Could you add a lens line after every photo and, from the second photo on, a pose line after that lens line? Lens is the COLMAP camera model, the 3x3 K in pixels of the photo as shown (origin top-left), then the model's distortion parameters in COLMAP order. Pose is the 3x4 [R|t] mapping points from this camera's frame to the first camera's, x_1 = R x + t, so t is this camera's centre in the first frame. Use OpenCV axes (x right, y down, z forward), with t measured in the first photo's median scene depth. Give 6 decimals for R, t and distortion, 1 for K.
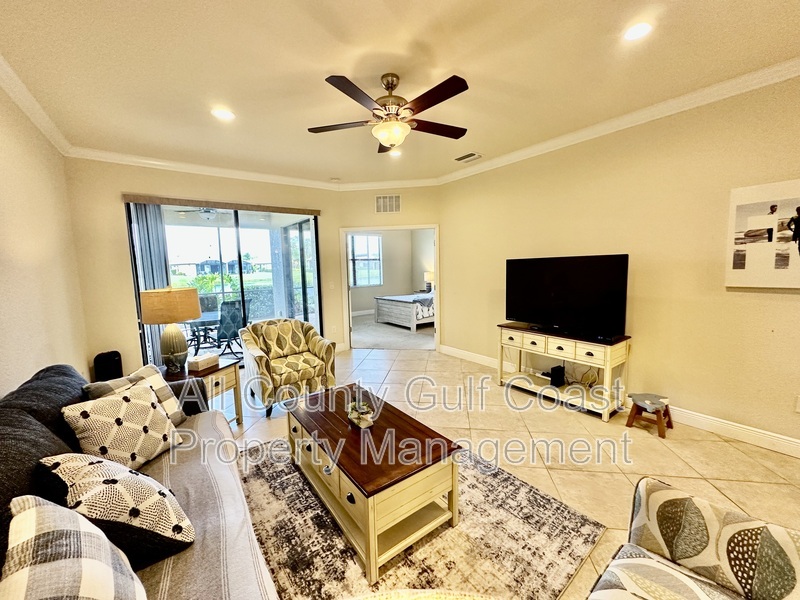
lens RADIAL K [[316.0, 0, 400.1], [0, 316.0, 301.1], [0, 0, 1]] dist [-0.000380, -0.000012]
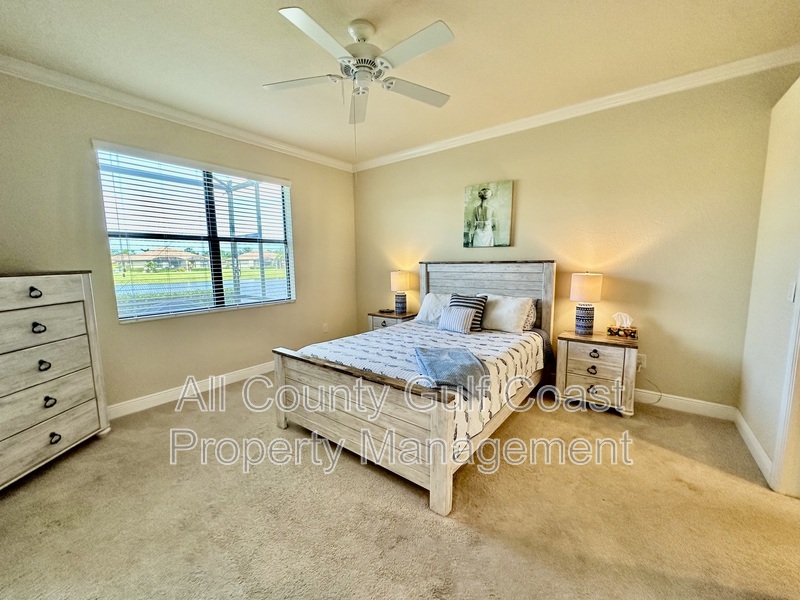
lens RADIAL K [[316.0, 0, 399.7], [0, 316.0, 298.3], [0, 0, 1]] dist [-0.000380, -0.000012]
pose [[0.960997, -0.018156, 0.275964, -0.038468], [0.015887, 0.999819, 0.010455, -0.058225], [-0.276104, -0.005663, 0.961111, 0.569855]]
